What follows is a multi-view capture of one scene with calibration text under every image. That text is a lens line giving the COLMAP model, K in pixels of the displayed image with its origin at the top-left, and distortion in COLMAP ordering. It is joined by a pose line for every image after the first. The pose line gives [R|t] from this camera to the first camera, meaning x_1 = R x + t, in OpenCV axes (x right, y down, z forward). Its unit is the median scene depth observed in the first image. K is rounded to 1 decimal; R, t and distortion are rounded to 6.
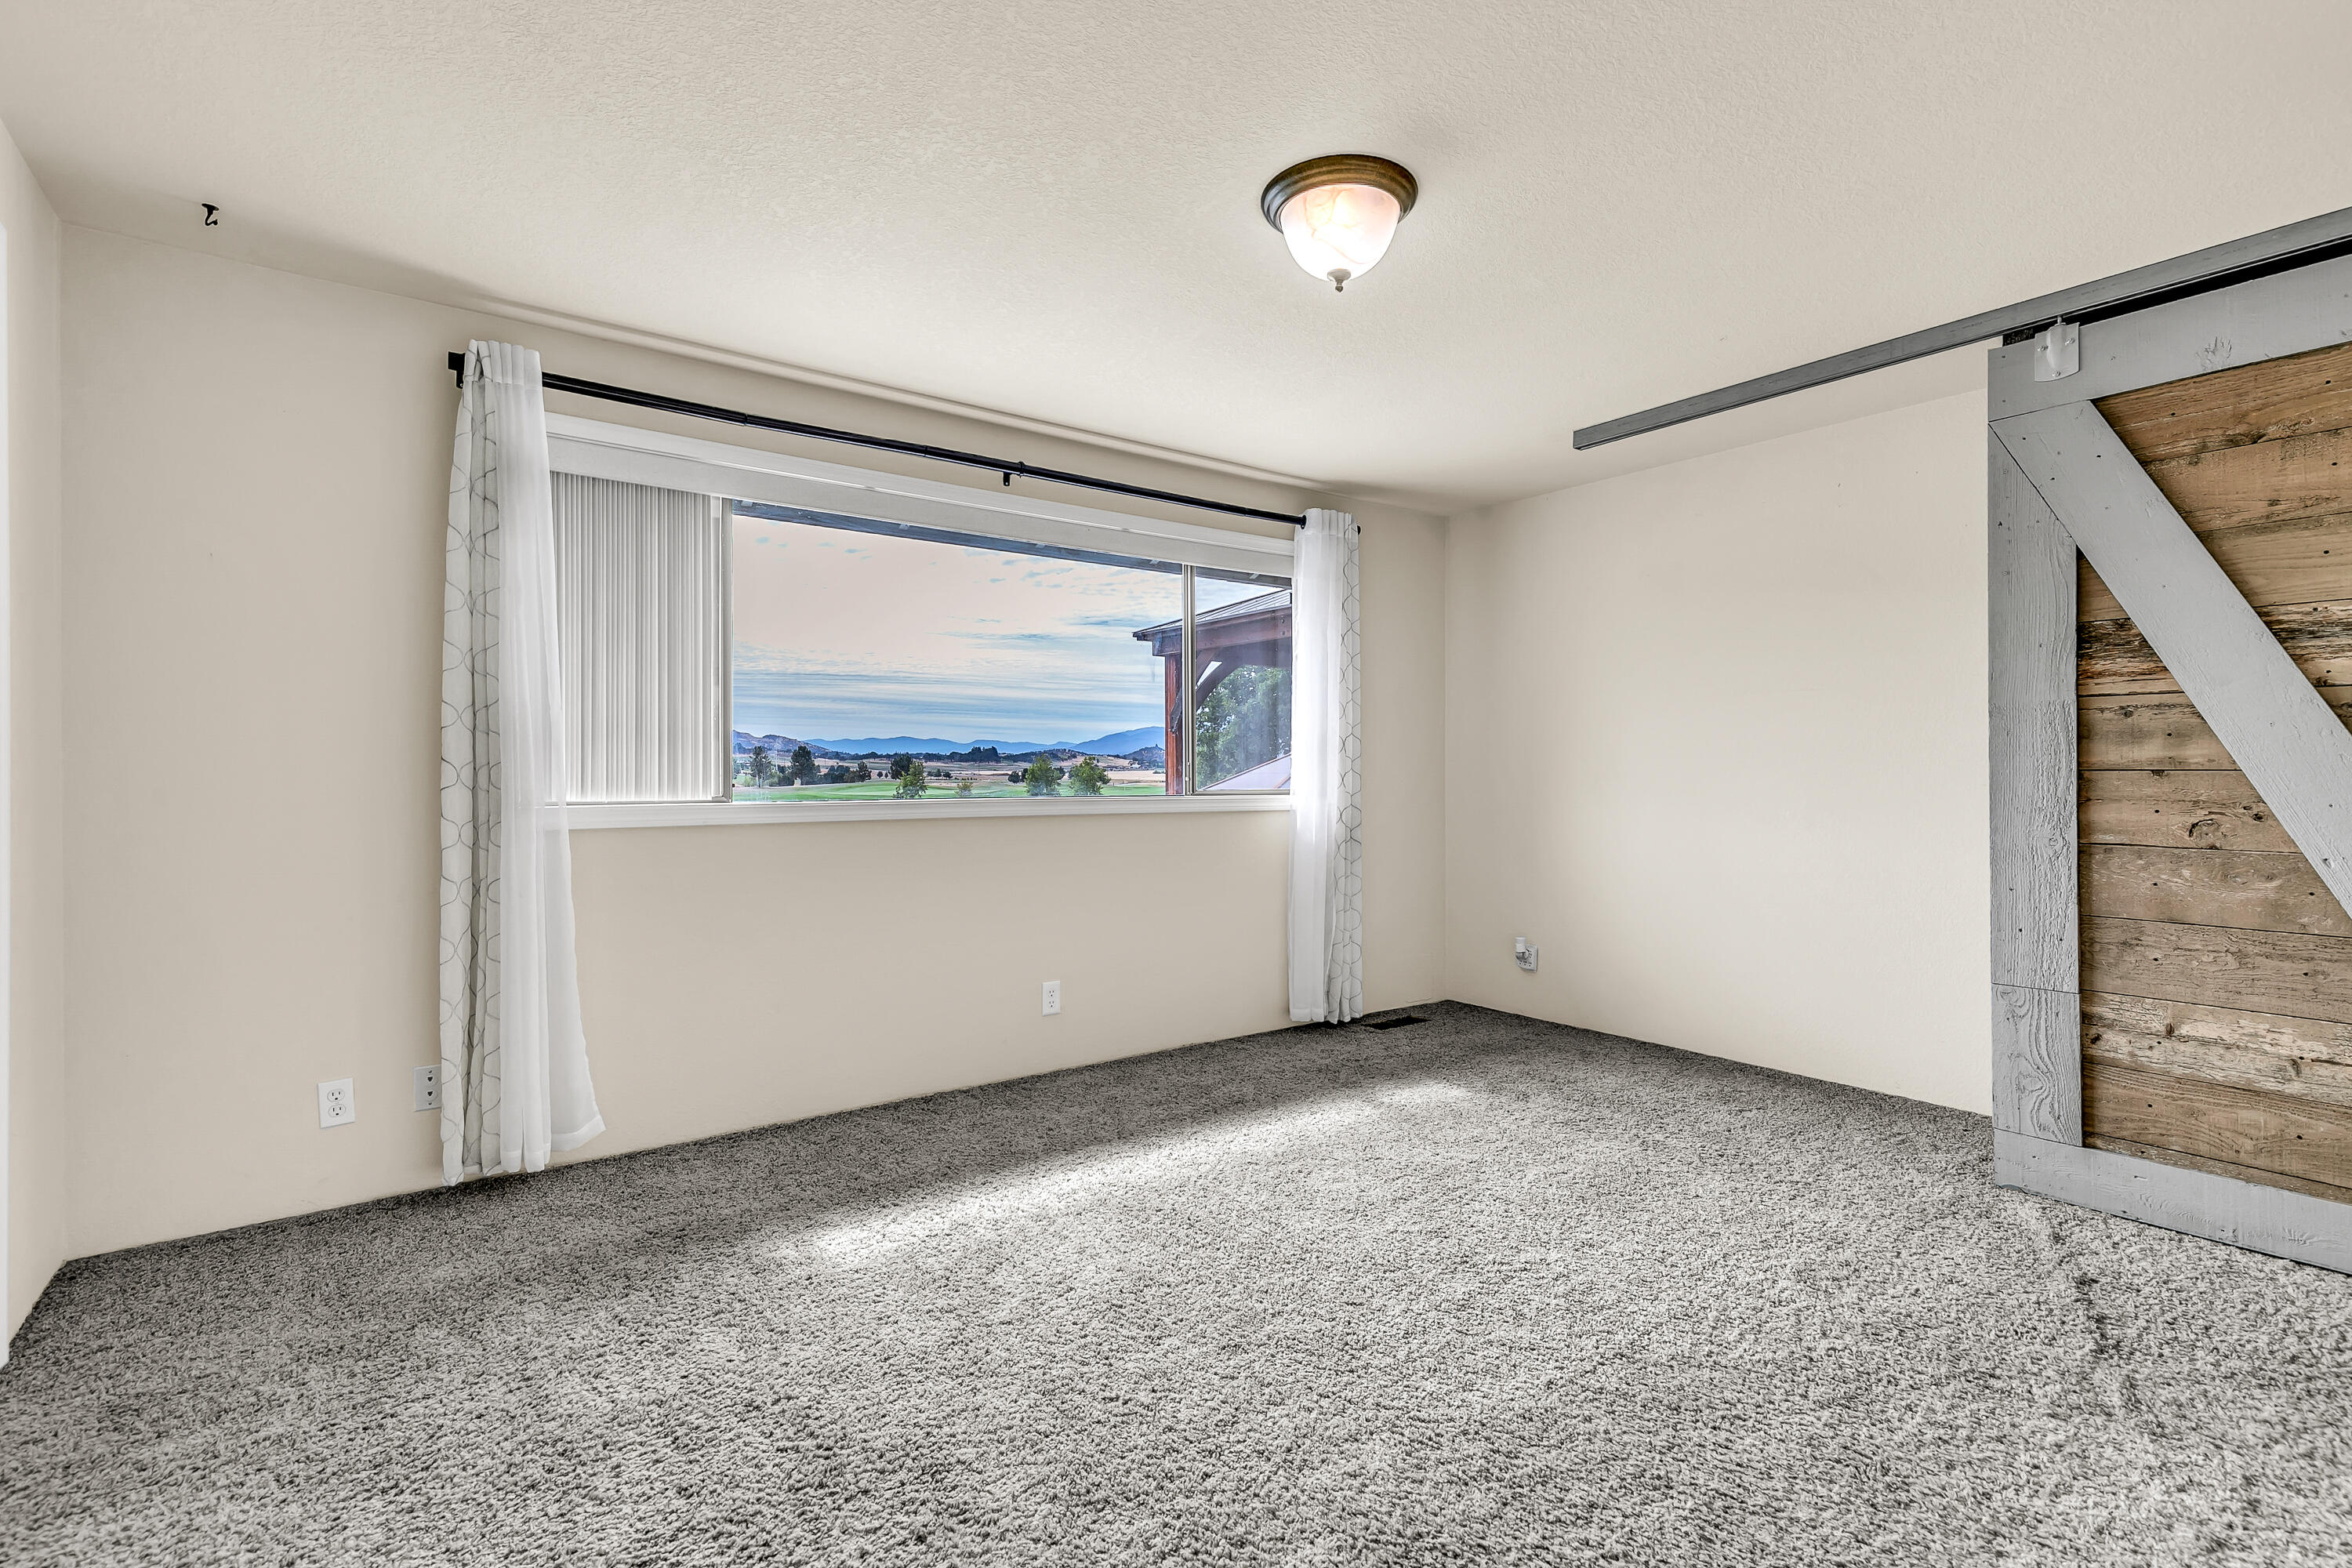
lens RADIAL K [[1075.7, 0, 1179.9], [0, 1075.7, 807.2], [0, 0, 1]] dist [0.004829, -0.000246]
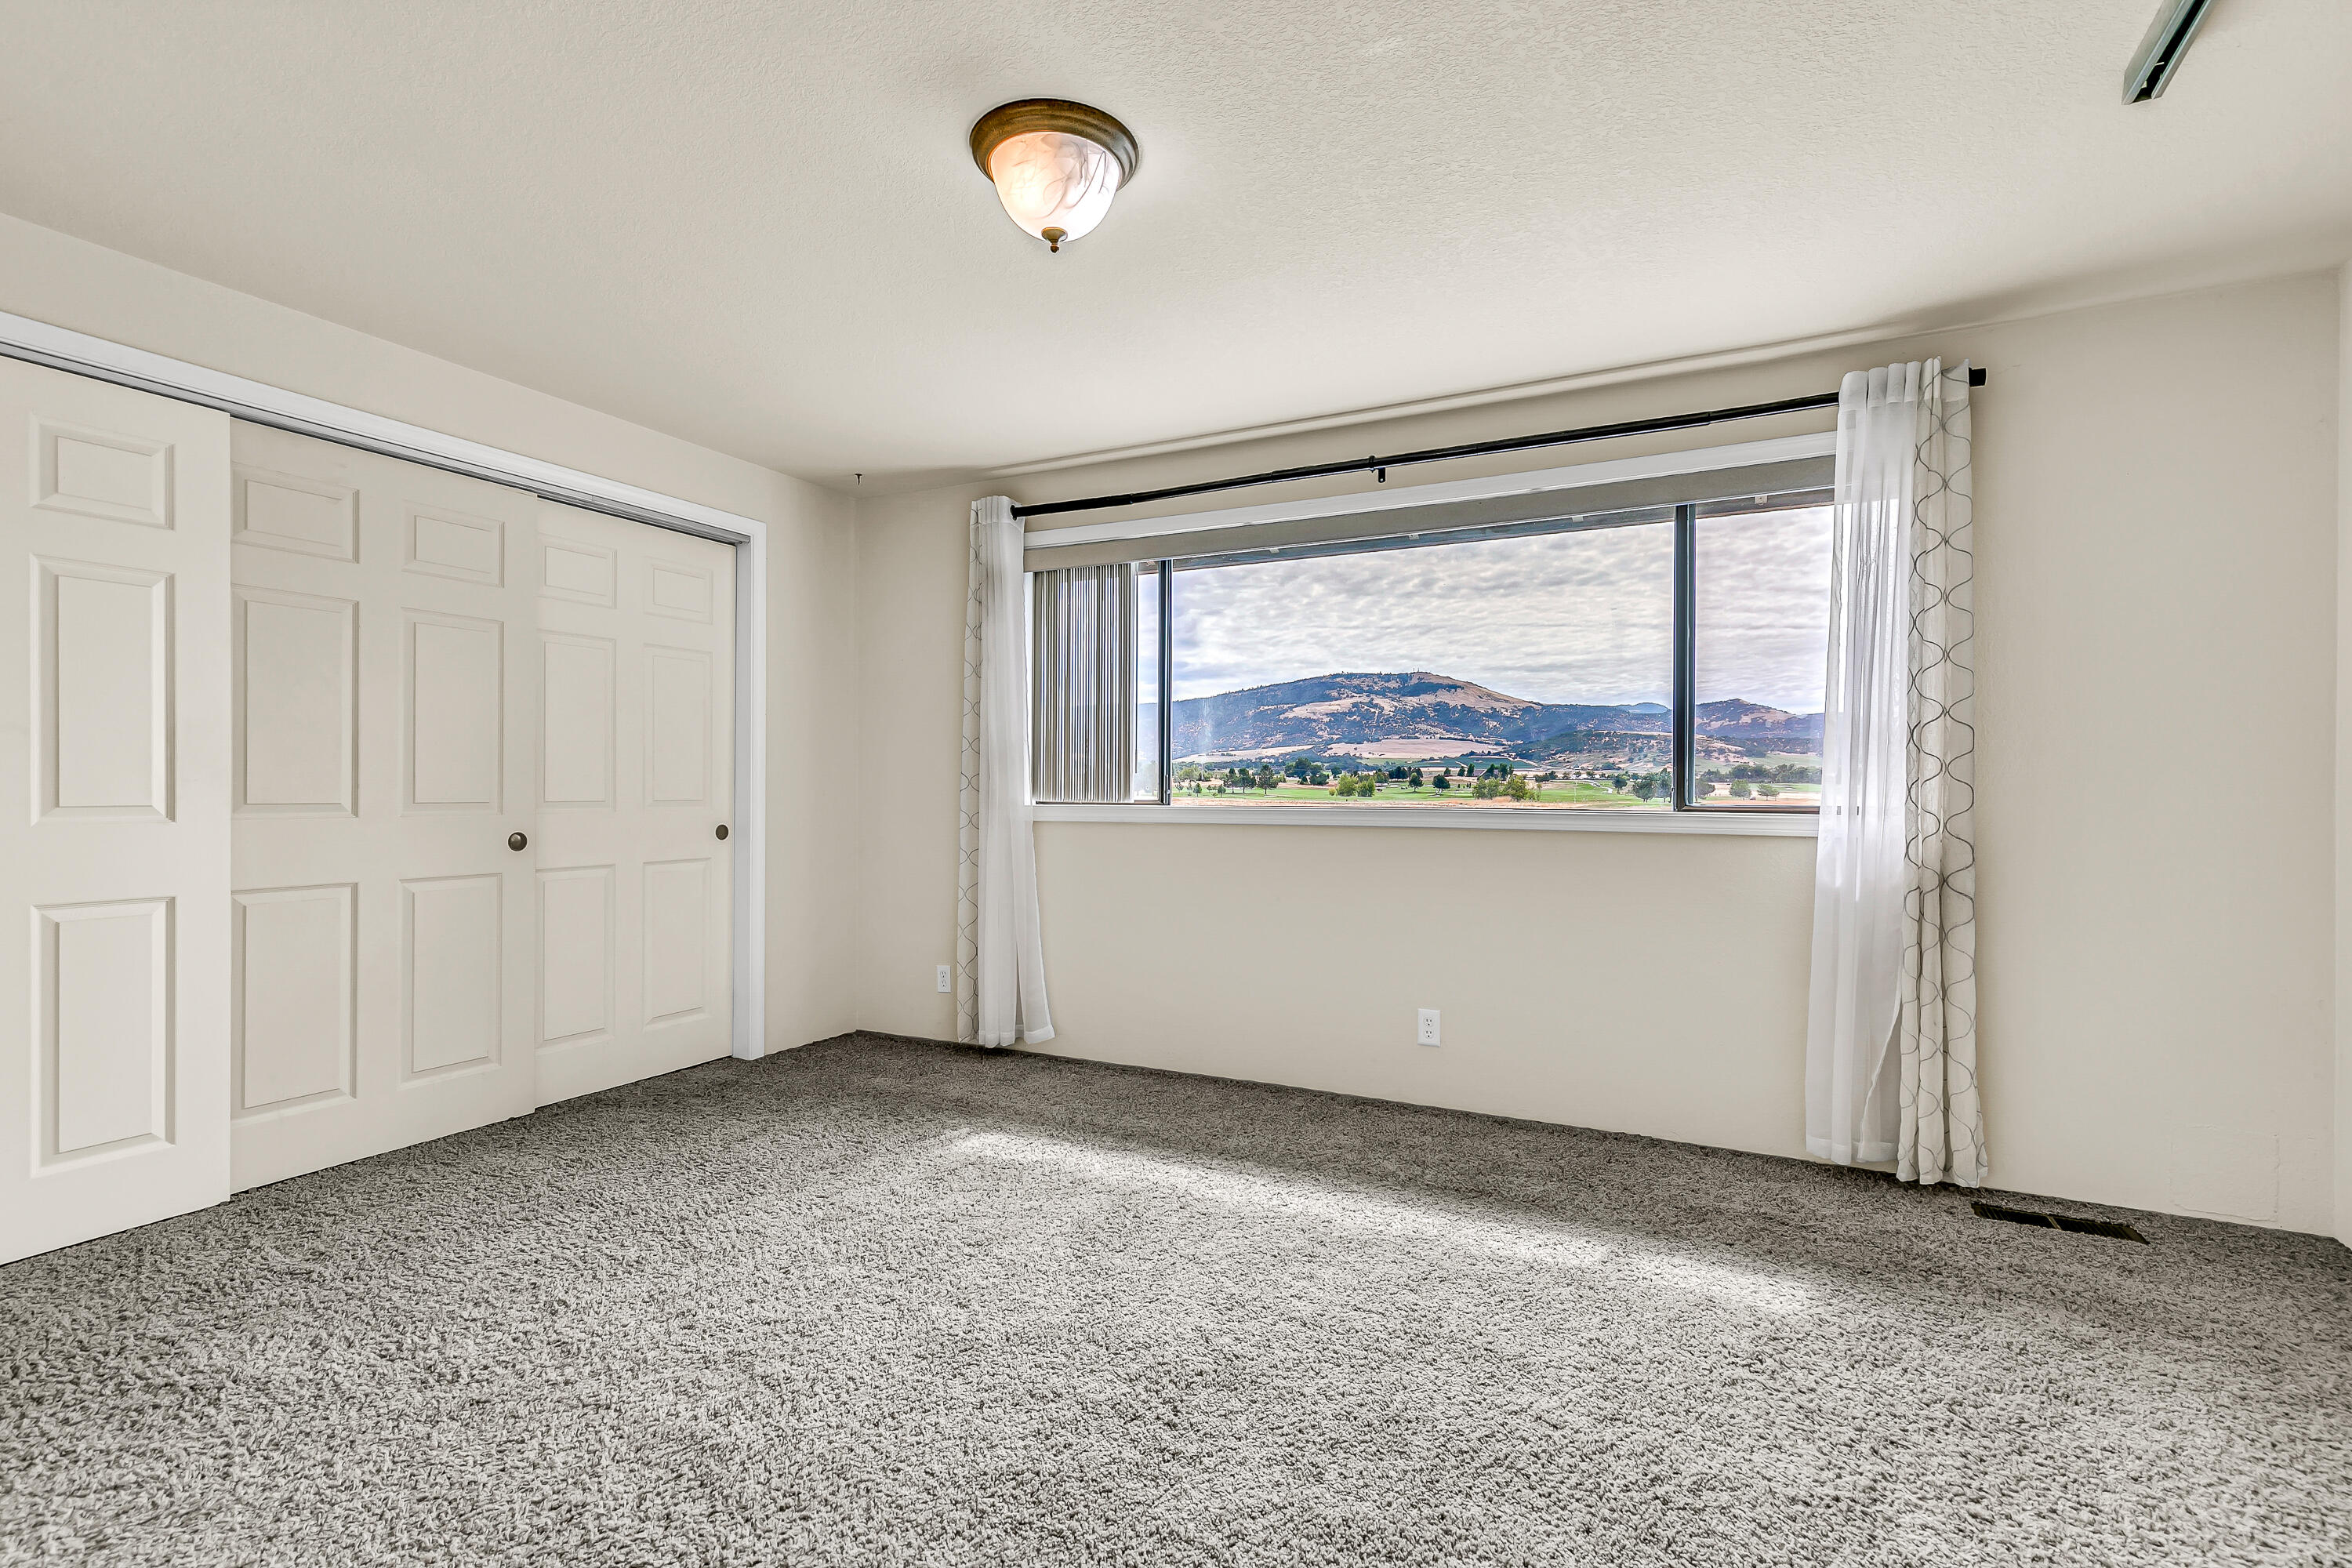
lens RADIAL K [[1075.7, 0, 1179.9], [0, 1075.7, 807.2], [0, 0, 1]] dist [0.004829, -0.000246]
pose [[0.453992, 0.013173, -0.890908, 0.675119], [-0.034525, 0.999400, -0.002816, 0.001376], [0.890337, 0.032037, 0.454174, 0.447467]]
